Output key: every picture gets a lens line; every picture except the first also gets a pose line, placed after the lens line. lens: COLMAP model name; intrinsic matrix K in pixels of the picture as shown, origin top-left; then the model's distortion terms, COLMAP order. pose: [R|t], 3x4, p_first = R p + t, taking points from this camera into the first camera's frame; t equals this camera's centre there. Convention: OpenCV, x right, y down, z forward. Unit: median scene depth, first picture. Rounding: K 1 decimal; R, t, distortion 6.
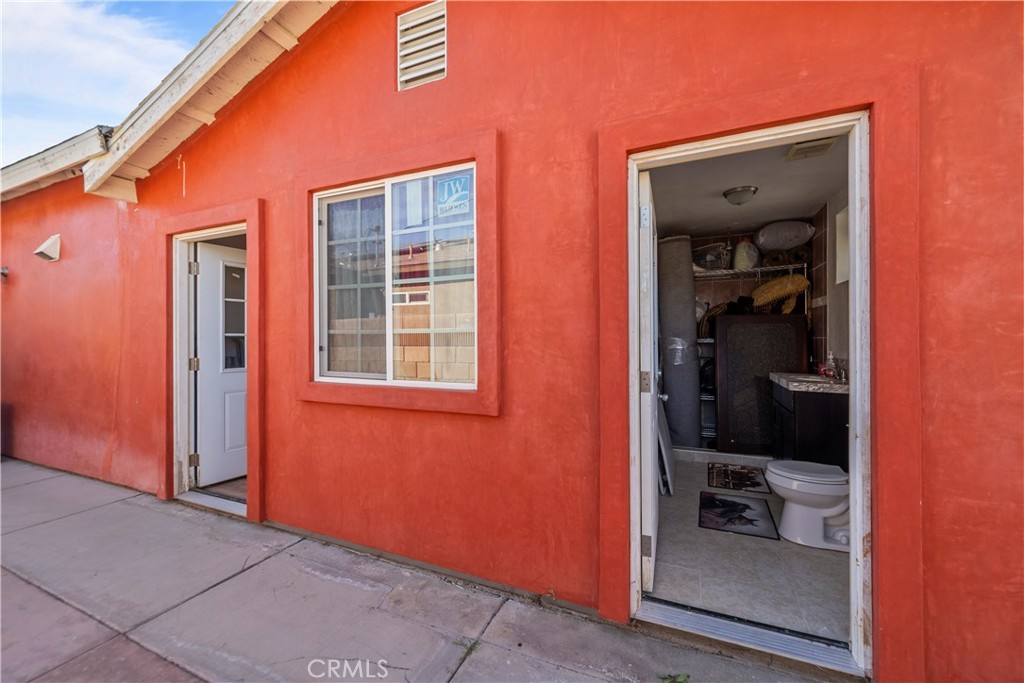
lens RADIAL K [[405.2, 0, 520.1], [0, 405.2, 339.2], [0, 0, 1]] dist [-0.000565, -0.000340]
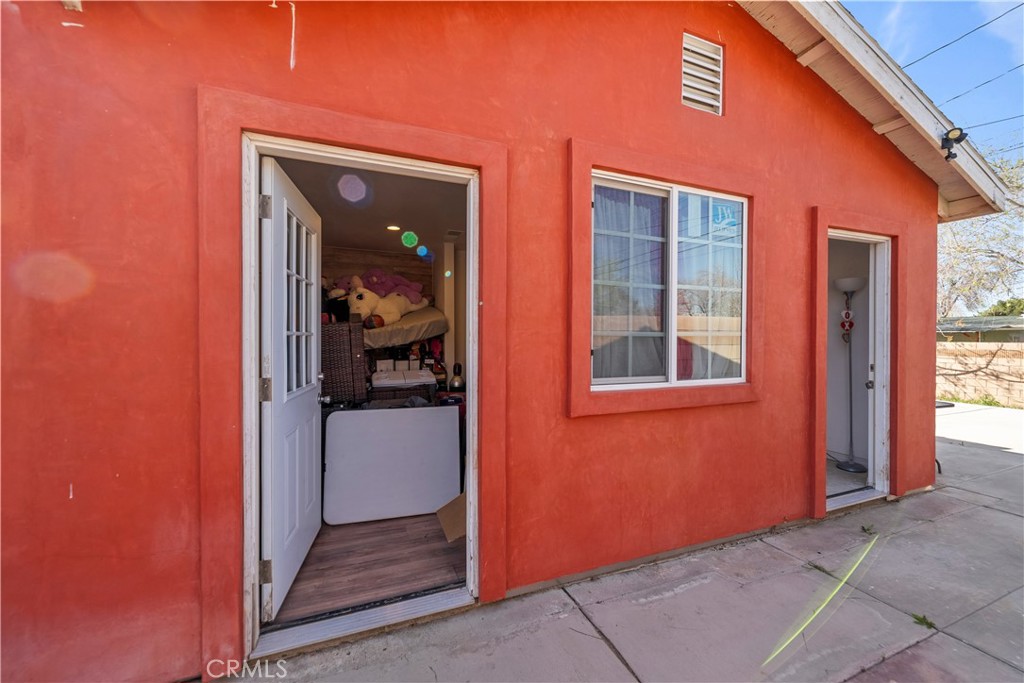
lens RADIAL K [[400.7, 0, 517.6], [0, 400.7, 341.7], [0, 0, 1]] dist [-0.000444, -0.000204]
pose [[0.701973, -0.001979, 0.712201, -1.036949], [-0.000711, 0.999994, 0.003480, -0.002354], [-0.712203, -0.002949, 0.701967, 0.447573]]
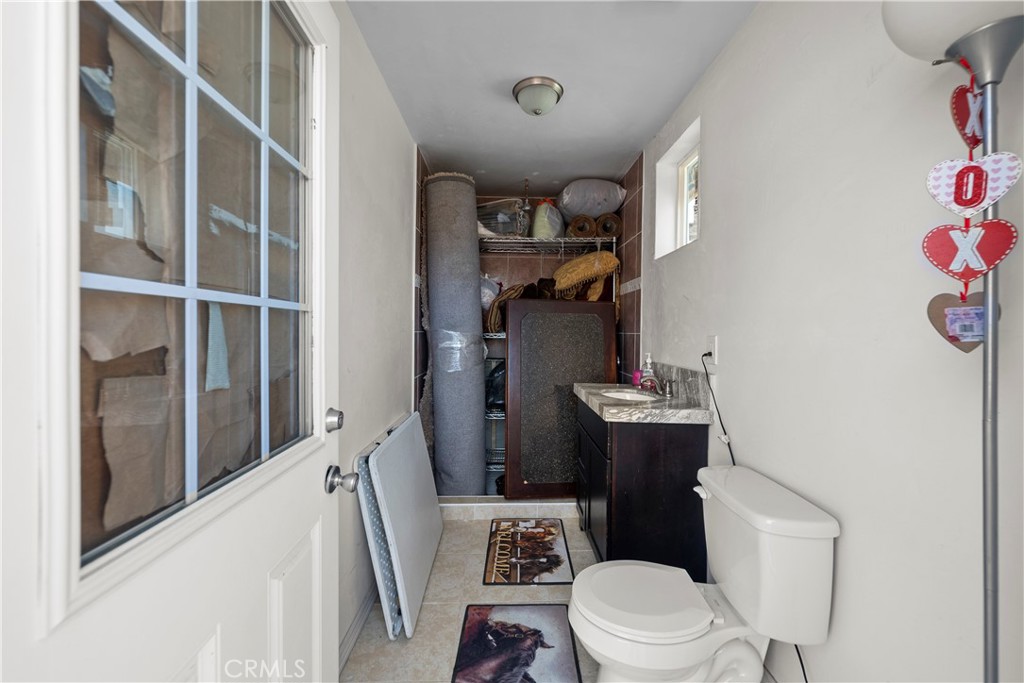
lens RADIAL K [[405.2, 0, 520.1], [0, 405.2, 339.2], [0, 0, 1]] dist [-0.000565, -0.000340]
pose [[0.907299, 0.005809, 0.420445, 0.292228], [-0.013102, 0.999810, 0.014459, -0.001288], [-0.420281, -0.018627, 0.907203, 0.498887]]
